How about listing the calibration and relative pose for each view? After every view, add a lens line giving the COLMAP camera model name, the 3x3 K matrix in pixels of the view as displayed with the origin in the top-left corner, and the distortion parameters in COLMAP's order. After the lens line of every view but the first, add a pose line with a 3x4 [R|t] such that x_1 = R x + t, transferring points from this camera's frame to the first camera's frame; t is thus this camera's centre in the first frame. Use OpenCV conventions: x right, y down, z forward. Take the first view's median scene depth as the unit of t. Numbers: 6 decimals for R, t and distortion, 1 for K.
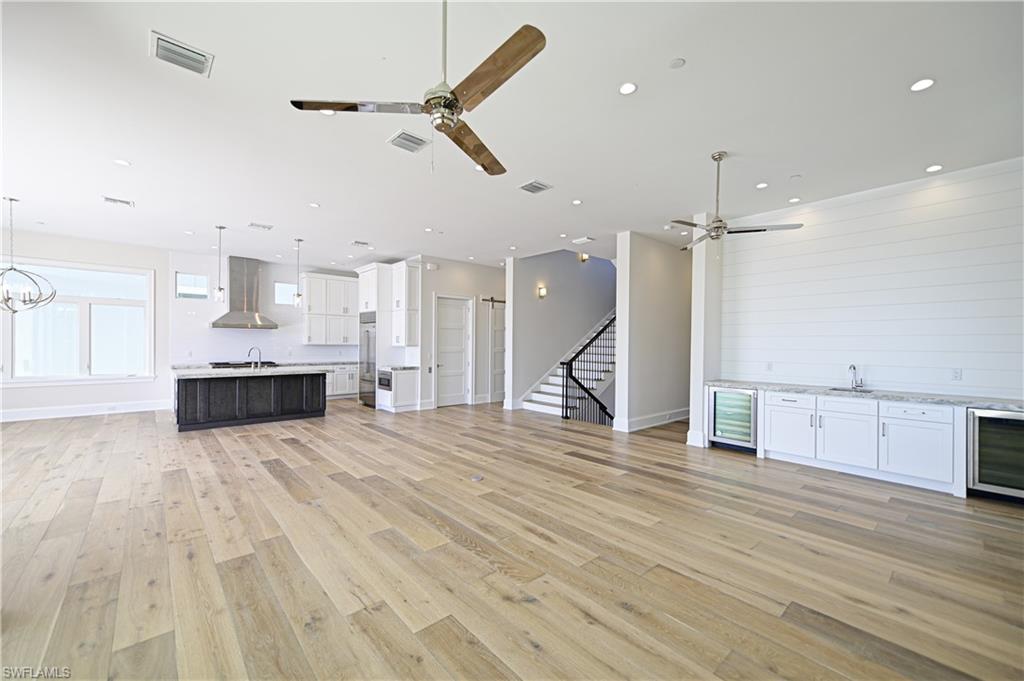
lens RADIAL K [[404.2, 0, 507.7], [0, 404.2, 344.6], [0, 0, 1]] dist [0.022029, -0.000255]
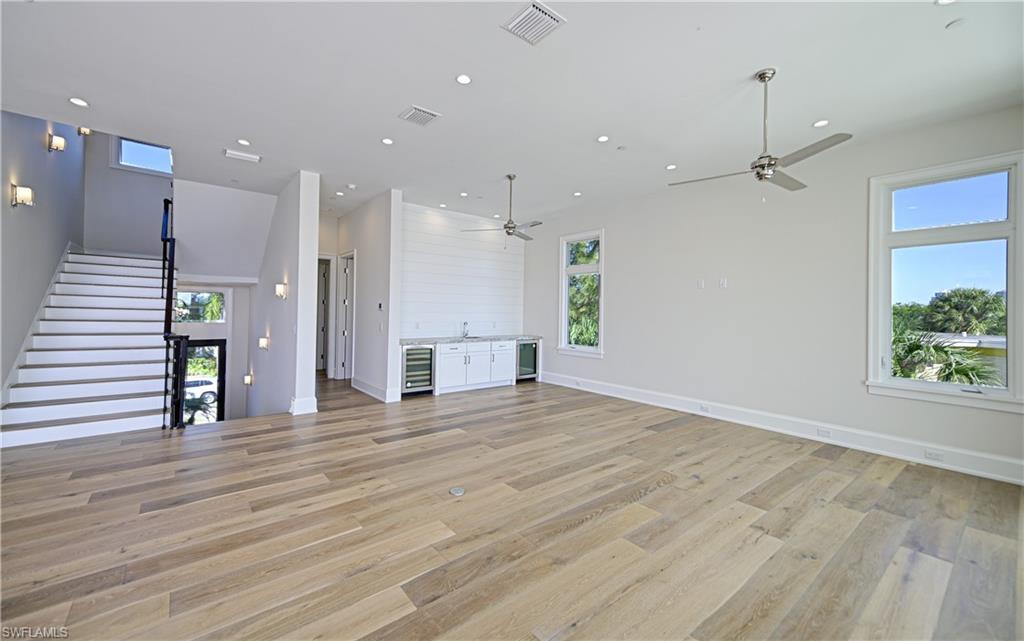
lens RADIAL K [[404.6, 0, 504.4], [0, 404.6, 301.6], [0, 0, 1]] dist [0.018365, -0.000043]
pose [[0.046111, 0.016286, 0.998804, -0.920598], [-0.013460, 0.999786, -0.015681, -0.008420], [-0.998846, -0.012721, 0.046320, 0.987744]]
